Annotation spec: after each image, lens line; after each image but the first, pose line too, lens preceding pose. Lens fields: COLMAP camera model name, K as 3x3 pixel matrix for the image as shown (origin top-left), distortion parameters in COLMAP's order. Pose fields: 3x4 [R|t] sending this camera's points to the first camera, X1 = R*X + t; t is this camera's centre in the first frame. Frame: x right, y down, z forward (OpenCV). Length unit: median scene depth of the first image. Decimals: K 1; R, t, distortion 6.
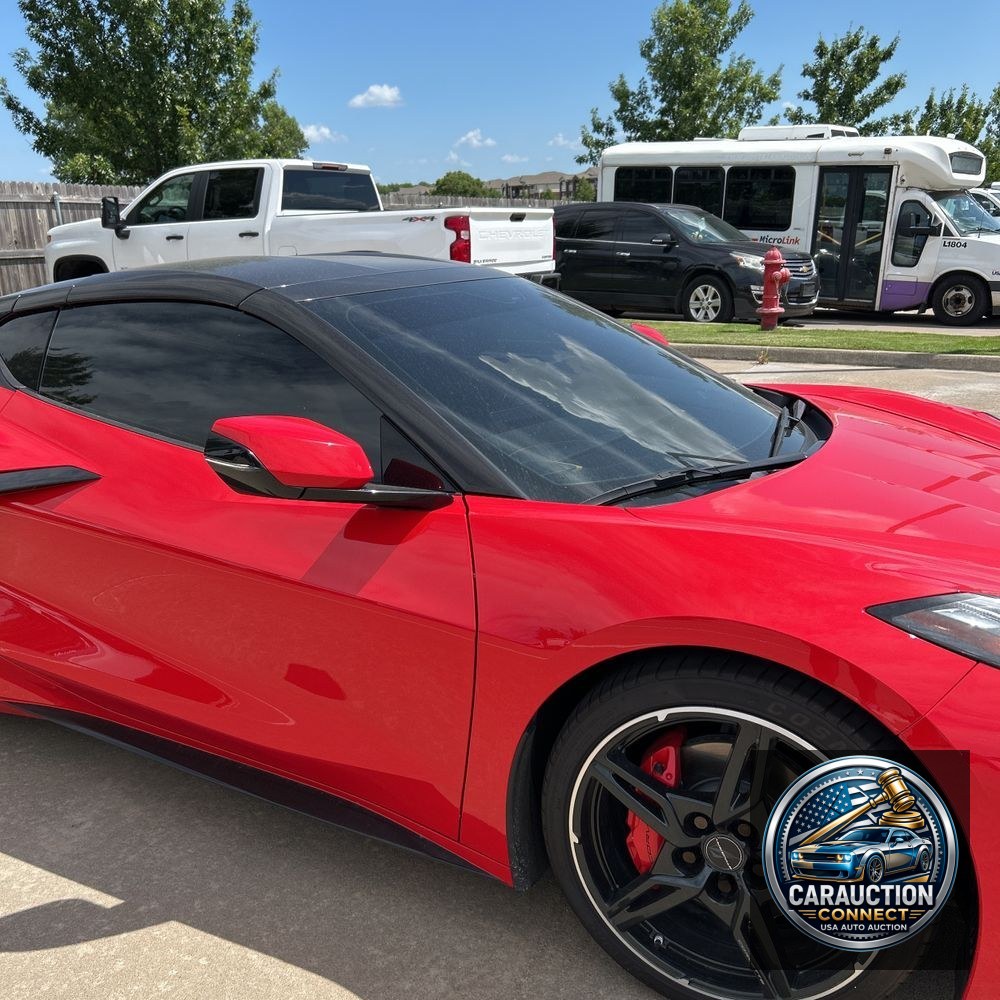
lens RADIAL K [[1016.6, 0, 487.6], [0, 1016.6, 505.5], [0, 0, 1]] dist [0.012453, 0.000000]
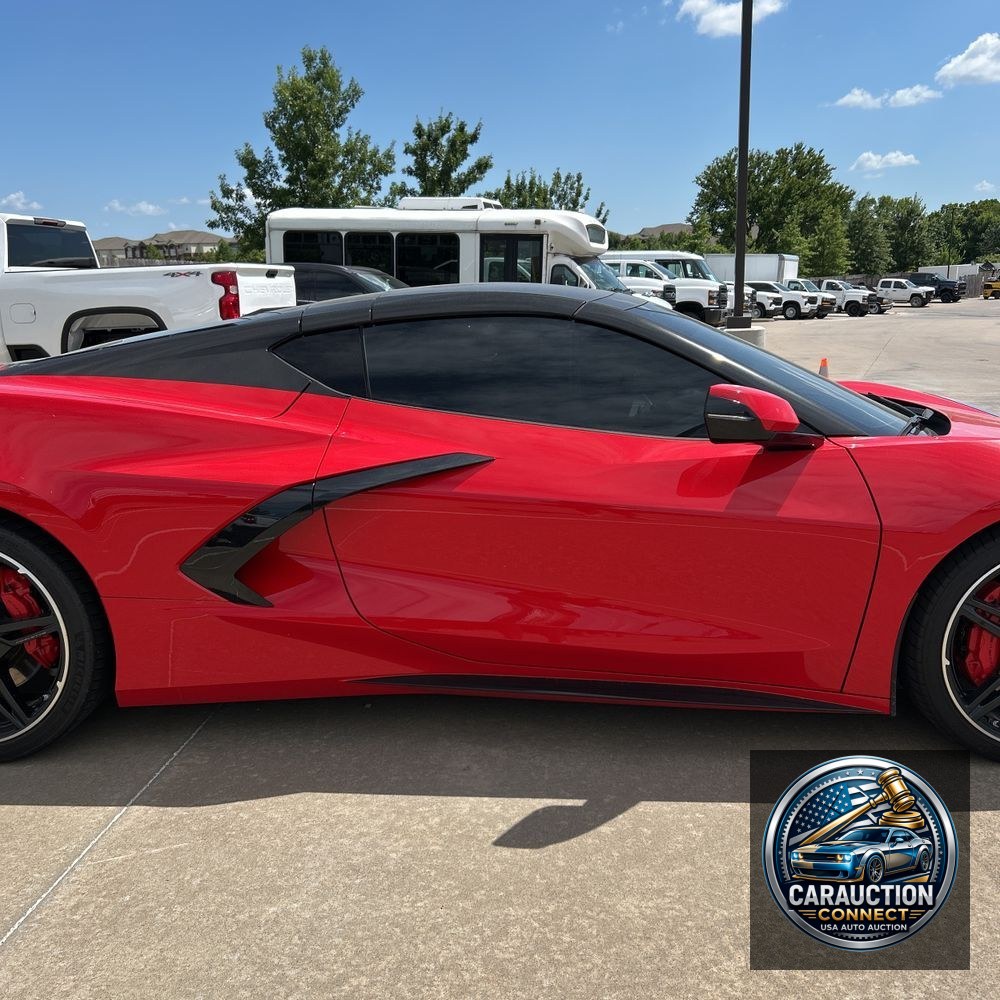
lens RADIAL K [[1016.6, 0, 497.7], [0, 1016.6, 513.5], [0, 0, 1]] dist [0.012453, 0.000000]
pose [[0.914739, -0.089102, 0.394097, -0.126588], [0.110675, 0.993332, -0.032304, 0.011037], [-0.388591, 0.073166, 0.918501, -0.012291]]
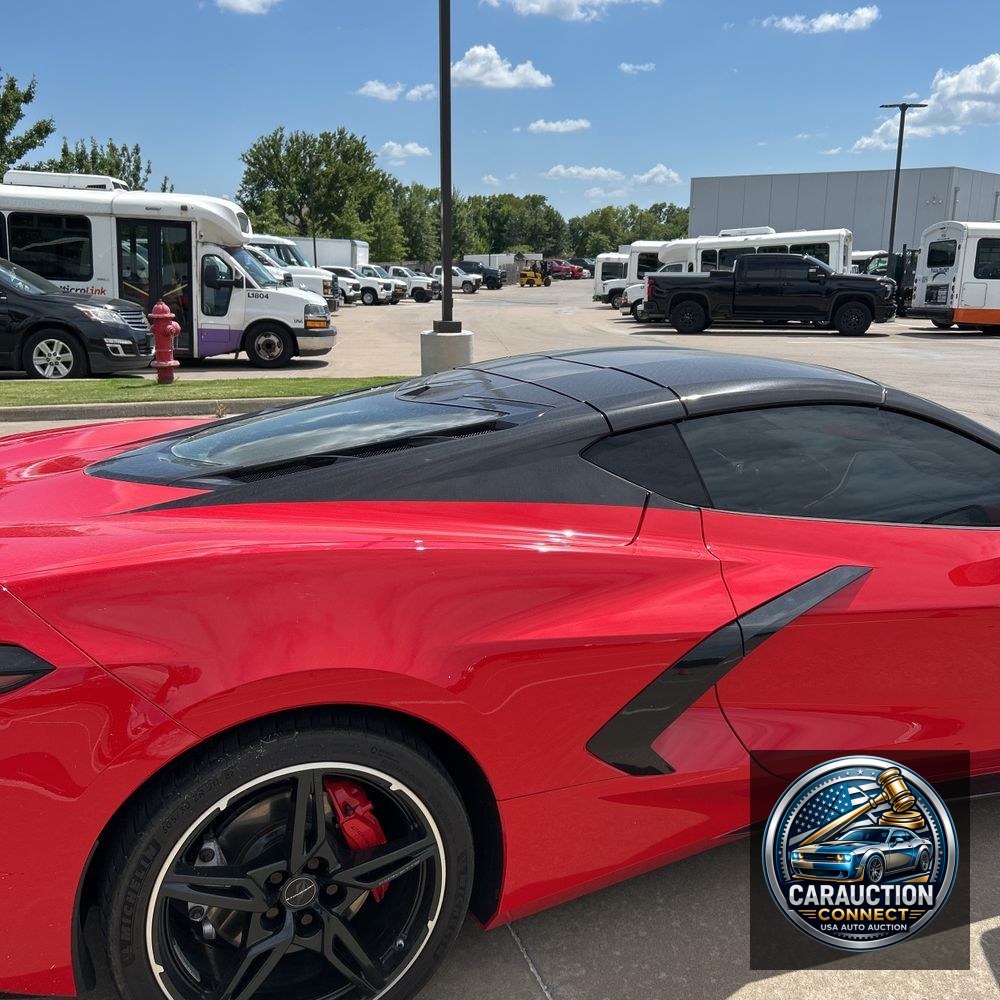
lens RADIAL K [[1016.6, 0, 505.7], [0, 1016.6, 509.8], [0, 0, 1]] dist [0.012453, 0.000000]
pose [[0.651186, -0.157613, 0.742371, -0.214038], [0.181423, 0.982164, 0.049385, -0.032041], [-0.736914, 0.102524, 0.668166, 0.083028]]
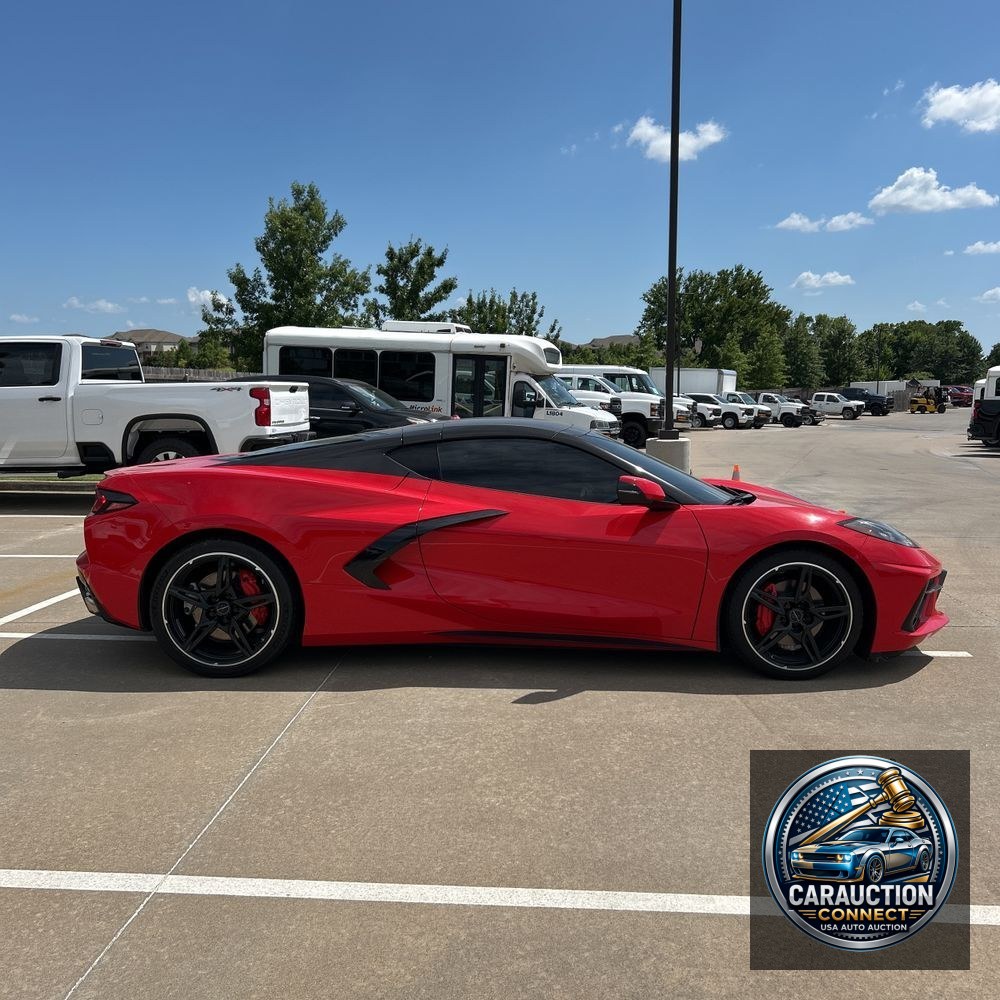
lens RADIAL K [[1016.6, 0, 491.3], [0, 1016.6, 510.5], [0, 0, 1]] dist [0.012453, 0.000000]
pose [[0.898209, -0.033636, 0.438281, -0.209318], [0.099658, 0.986688, -0.128514, 0.037492], [-0.428123, 0.159111, 0.889603, -0.146902]]
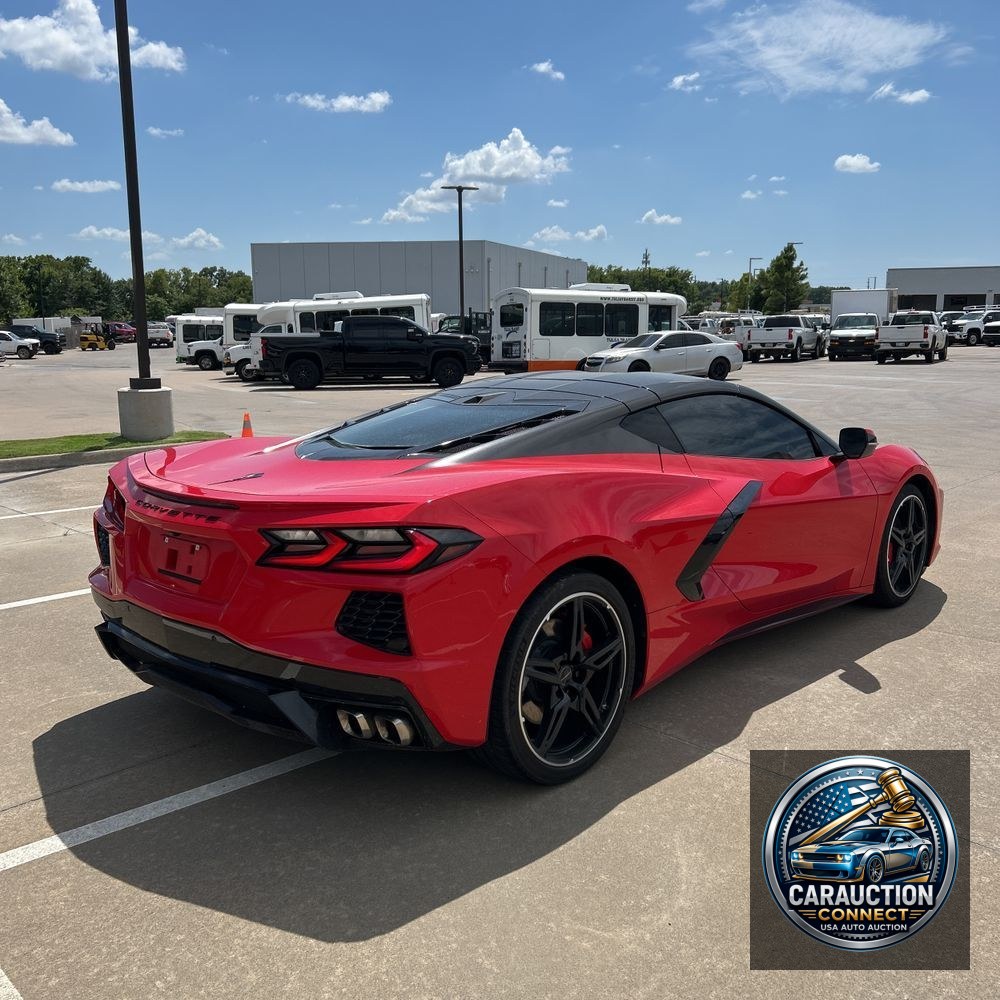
lens RADIAL K [[1016.6, 0, 483.8], [0, 1016.6, 499.2], [0, 0, 1]] dist [0.012453, 0.000000]
pose [[0.296136, -0.143019, 0.944378, -0.351235], [0.247254, 0.966502, 0.068836, -0.039320], [-0.922588, 0.213117, 0.321578, 0.130902]]
